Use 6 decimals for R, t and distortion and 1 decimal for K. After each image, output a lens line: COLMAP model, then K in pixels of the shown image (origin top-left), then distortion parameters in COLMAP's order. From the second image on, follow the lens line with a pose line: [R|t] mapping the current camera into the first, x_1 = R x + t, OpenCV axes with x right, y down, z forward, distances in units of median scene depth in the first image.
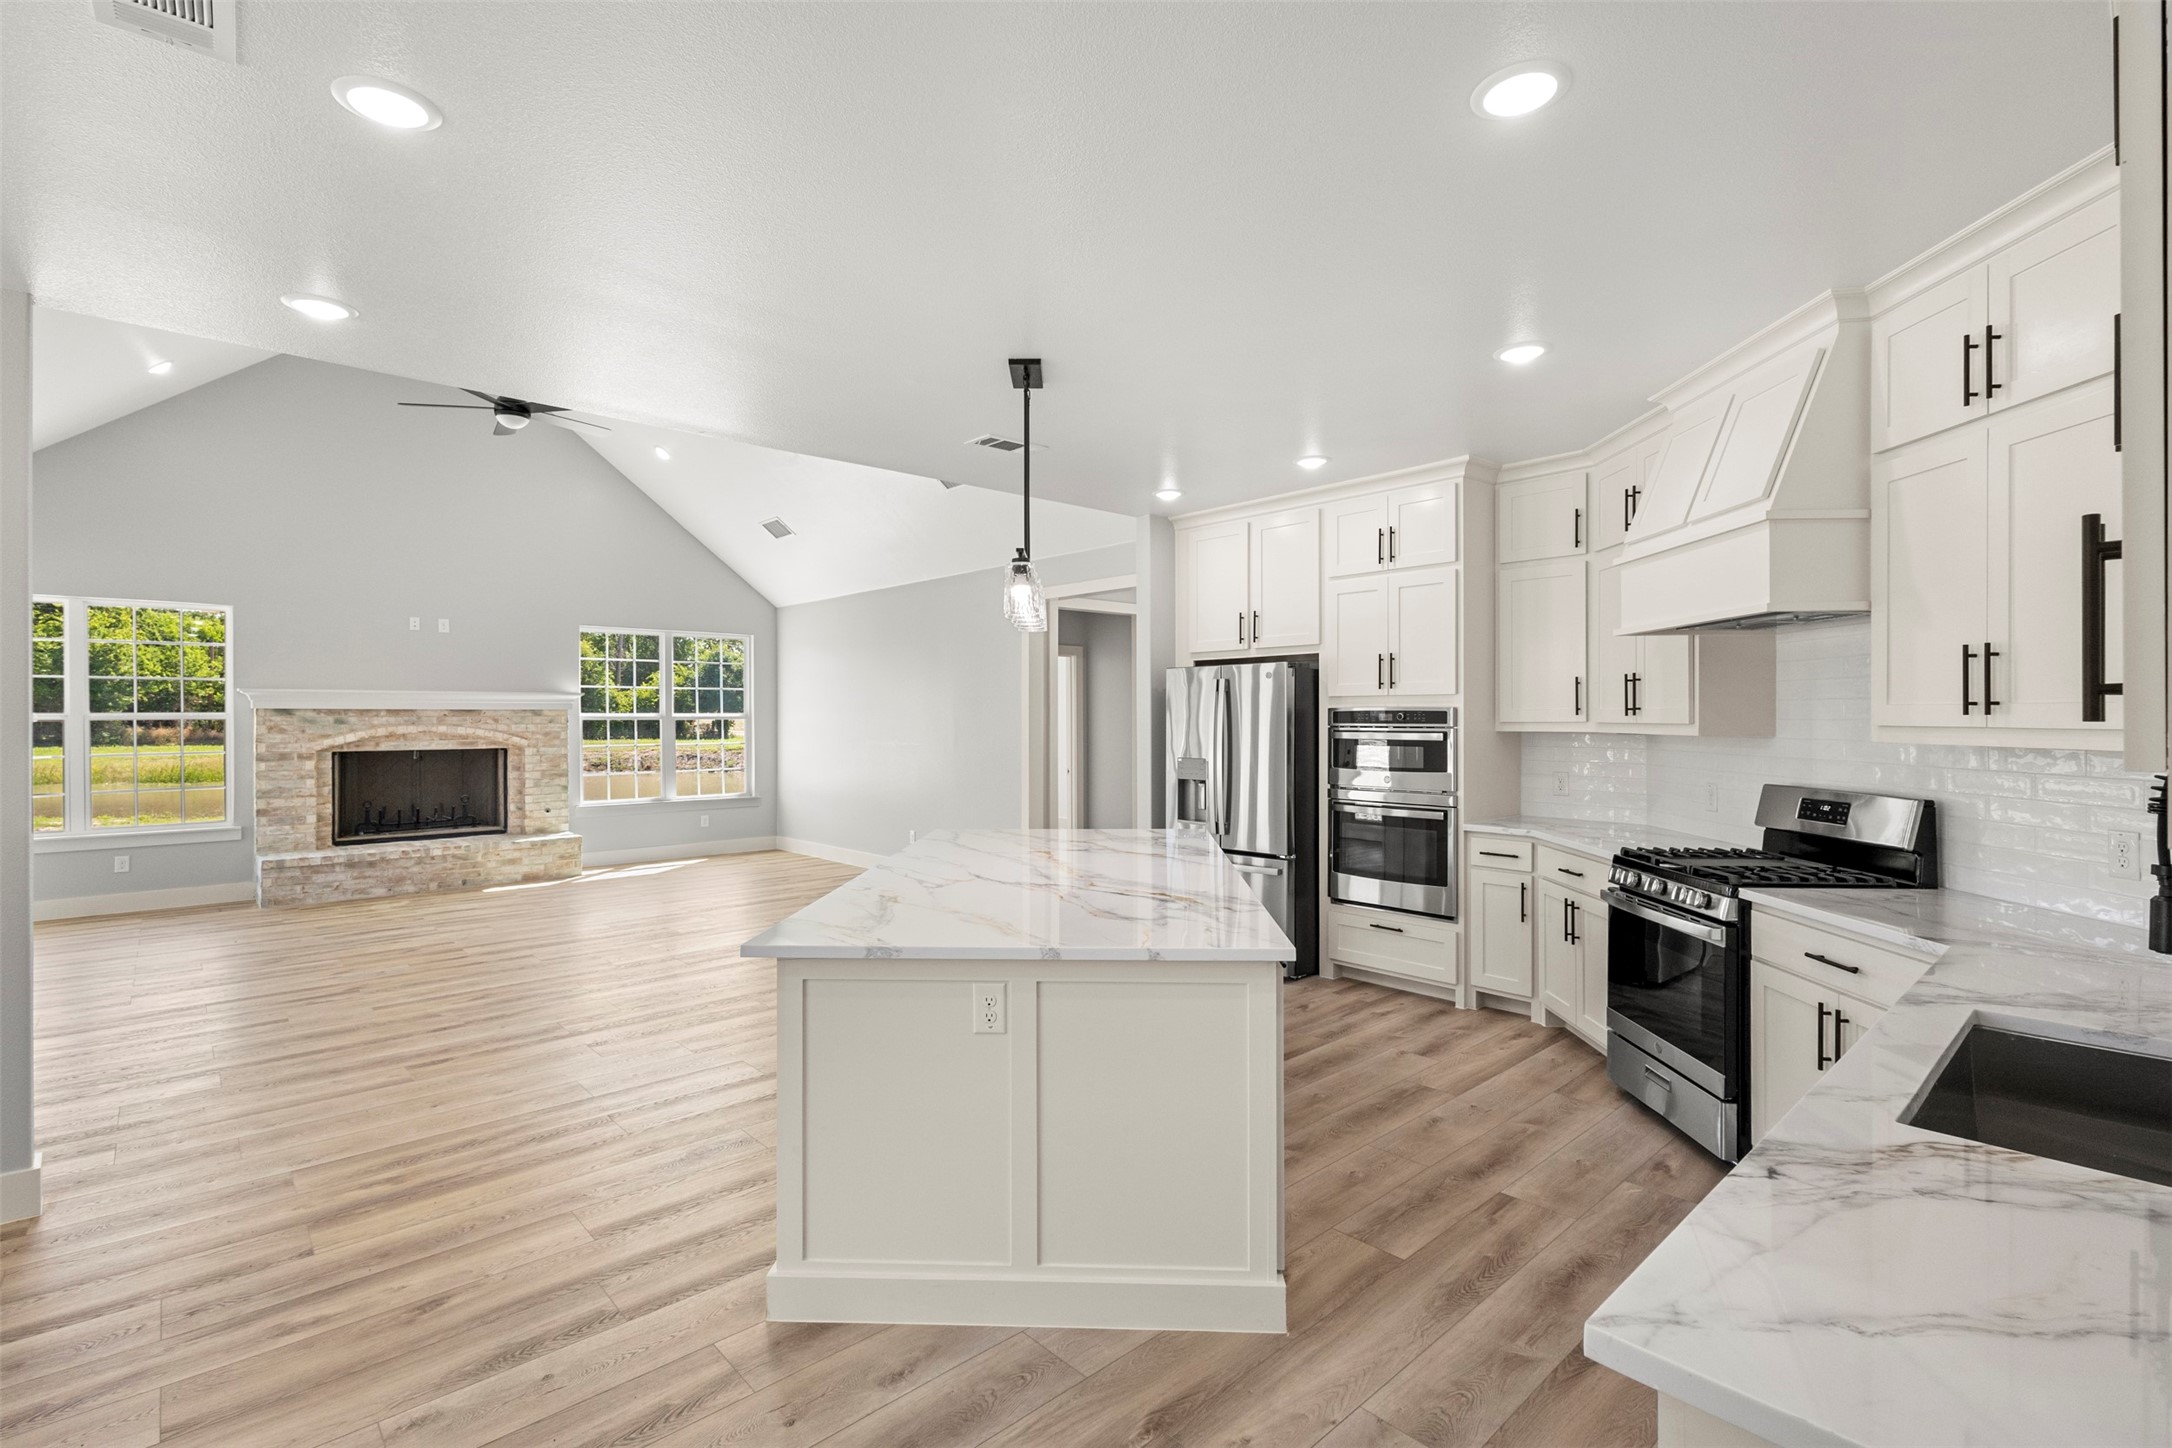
lens RADIAL K [[996.2, 0, 1084.4], [0, 996.2, 718.4], [0, 0, 1]] dist [0.007045, -0.000398]
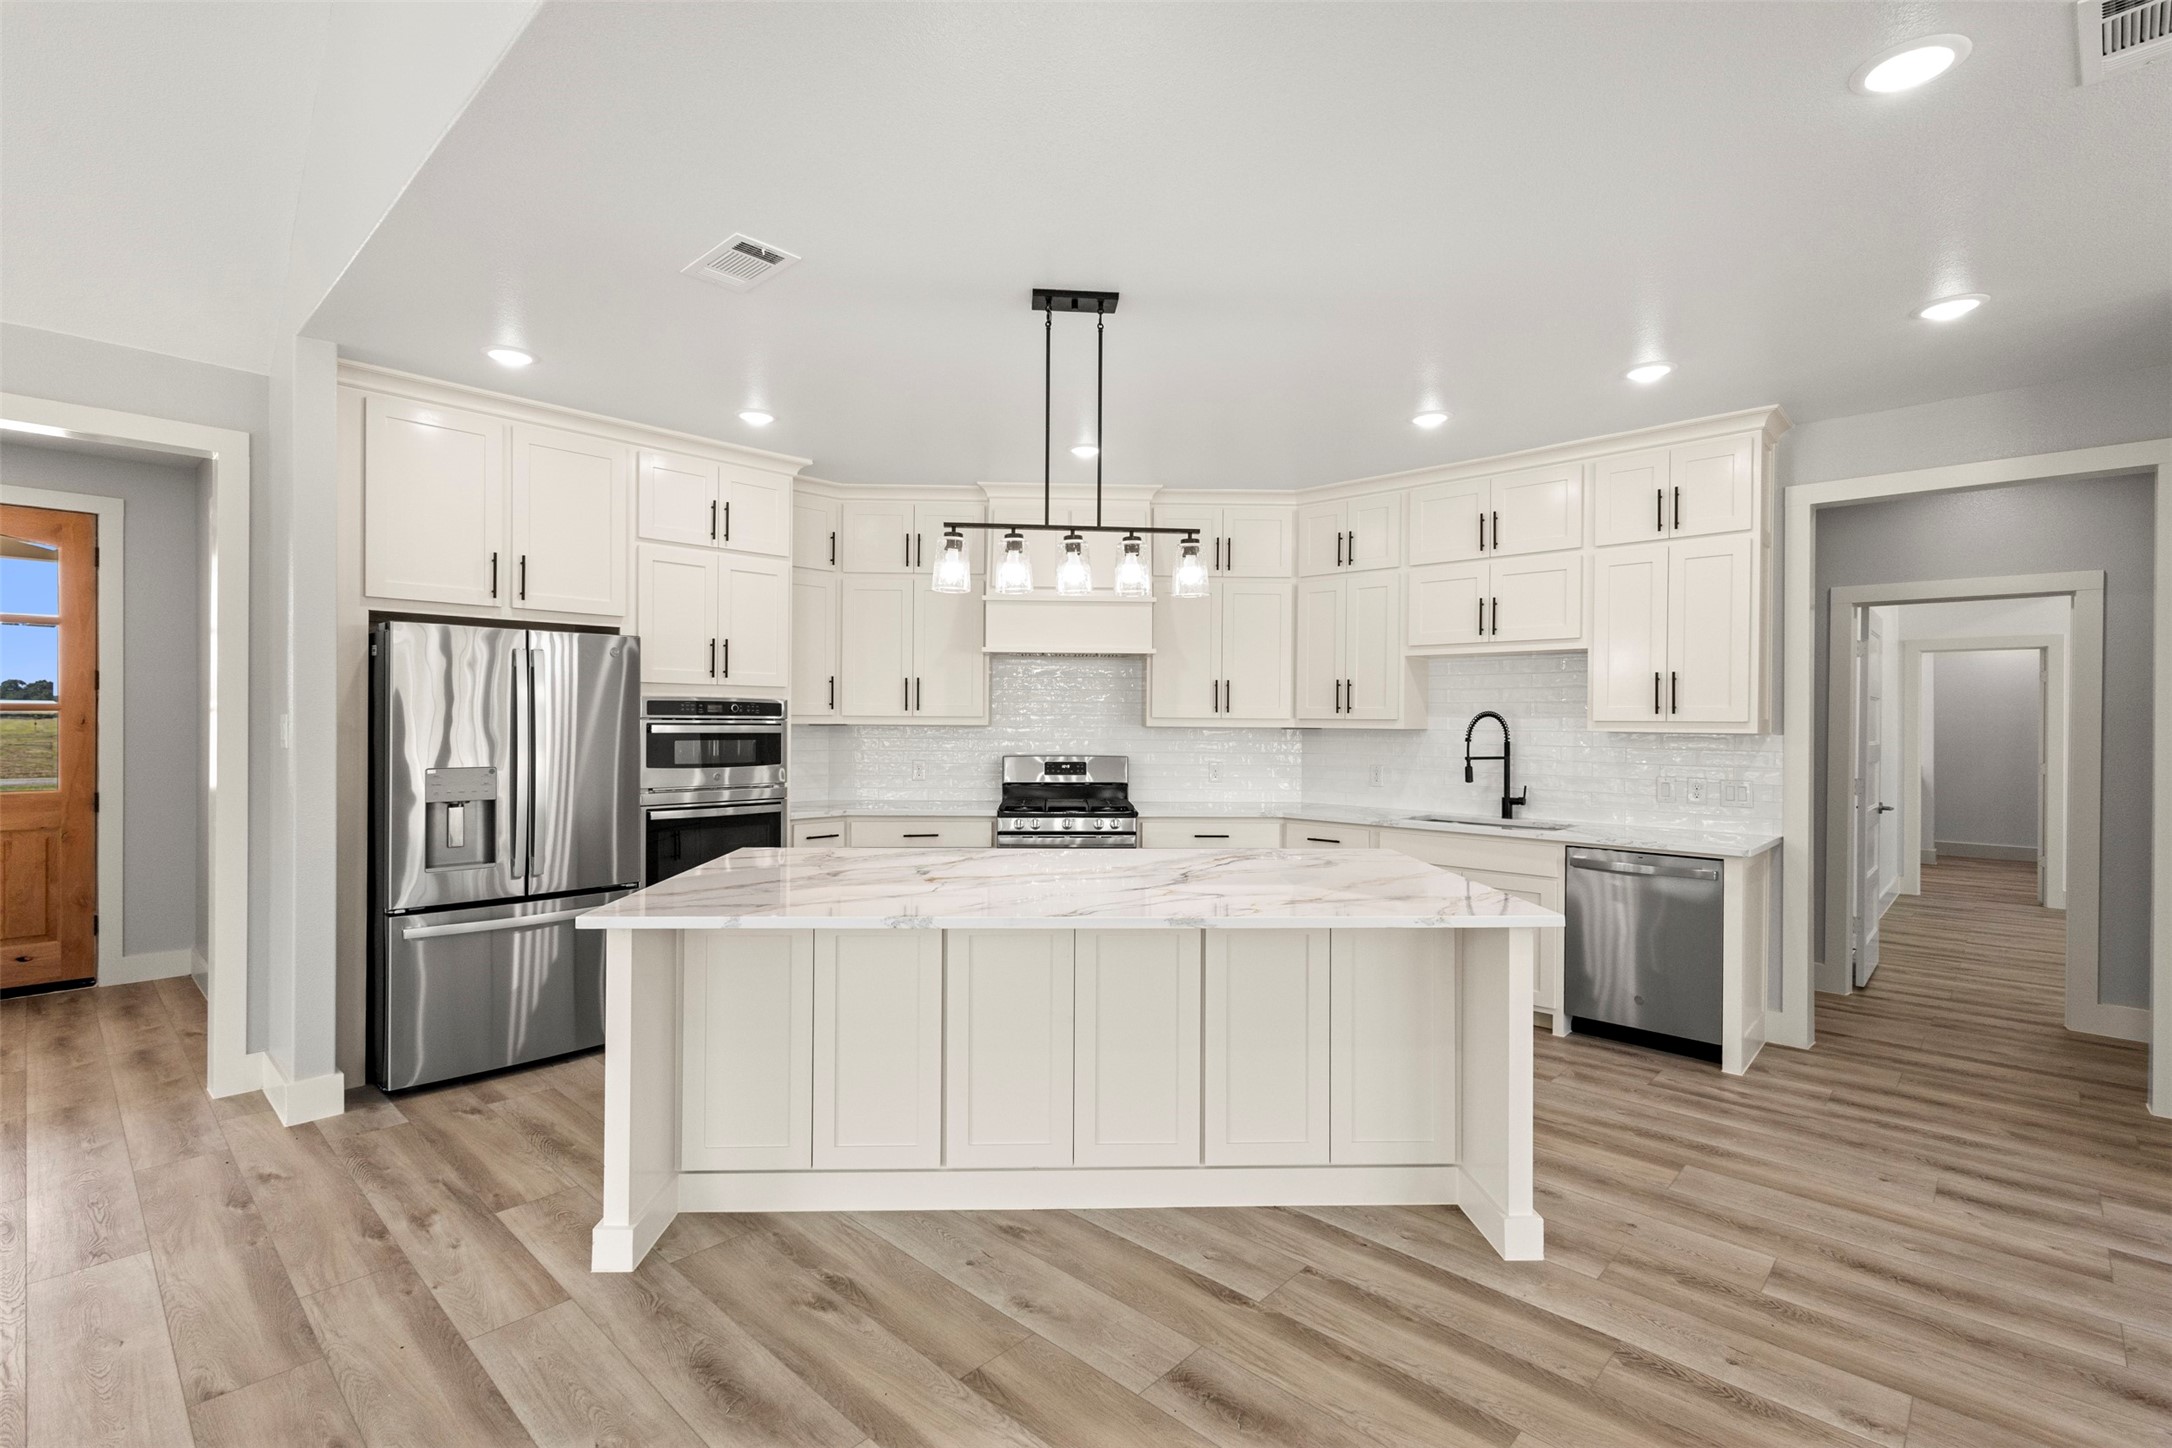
lens RADIAL K [[991.8, 0, 1083.3], [0, 991.8, 726.2], [0, 0, 1]] dist [0.008432, -0.000520]
pose [[-0.070062, -0.003123, 0.997538, -0.590078], [-0.004537, 0.999986, 0.002812, 0.010461], [-0.997532, -0.004329, -0.070076, 0.684105]]
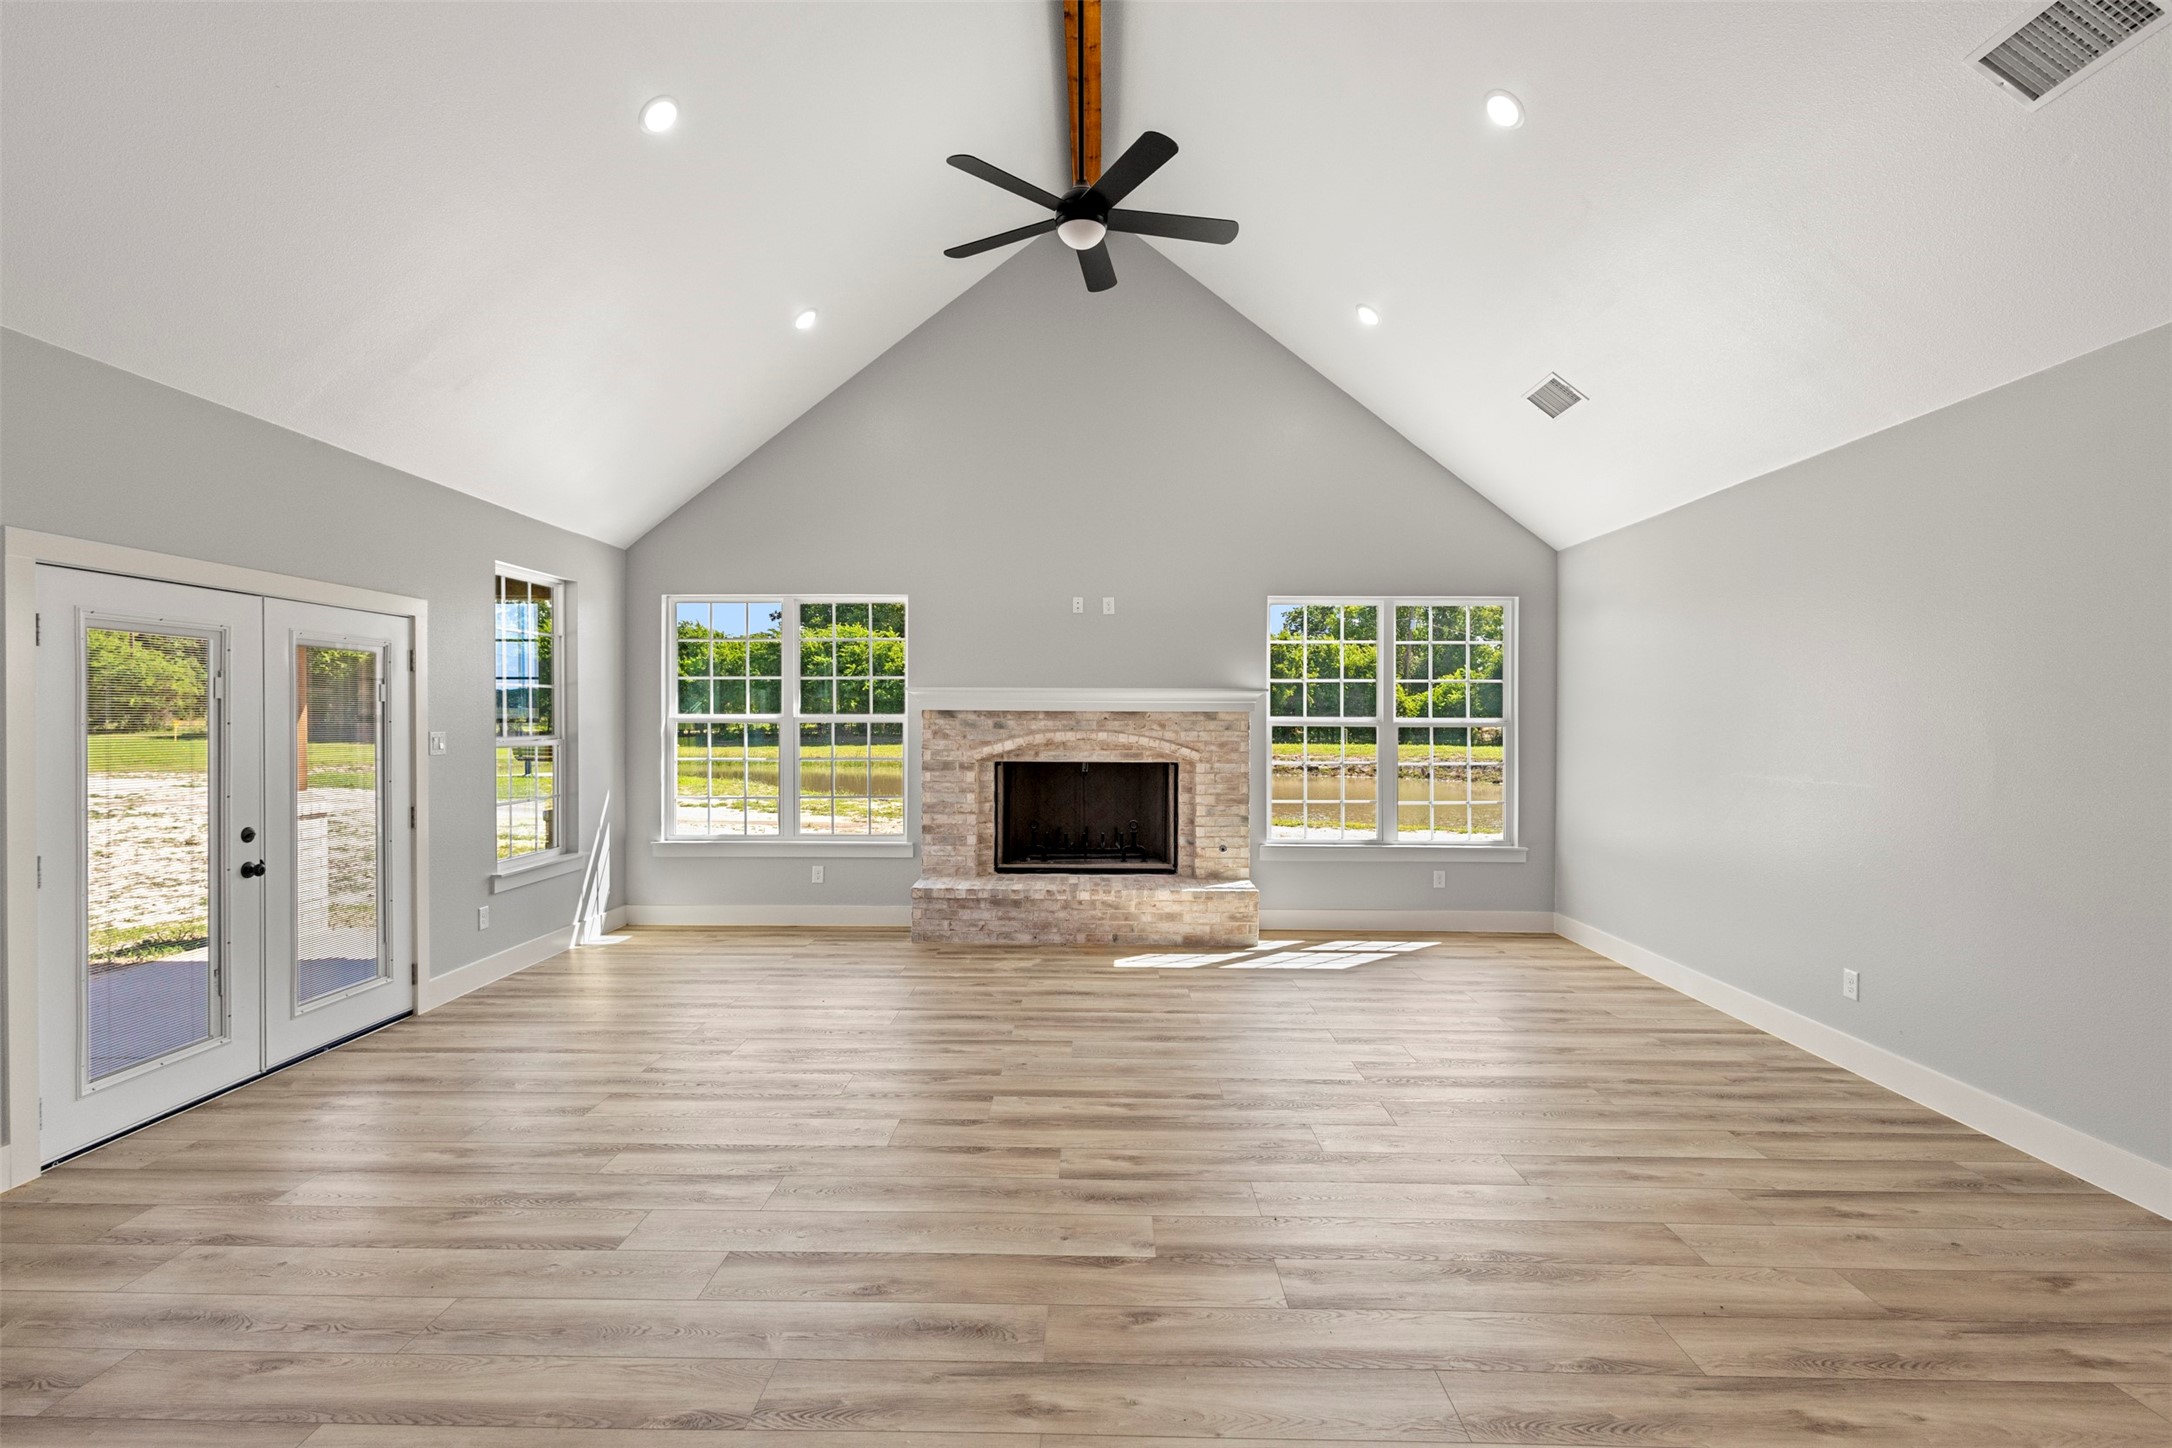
lens RADIAL K [[991.8, 0, 1083.3], [0, 991.8, 726.2], [0, 0, 1]] dist [0.008432, -0.000520]
pose [[0.723714, 0.010060, -0.690027, -0.181112], [-0.007716, 0.999949, 0.006486, -0.003614], [0.690057, 0.000631, 0.723754, 0.671959]]
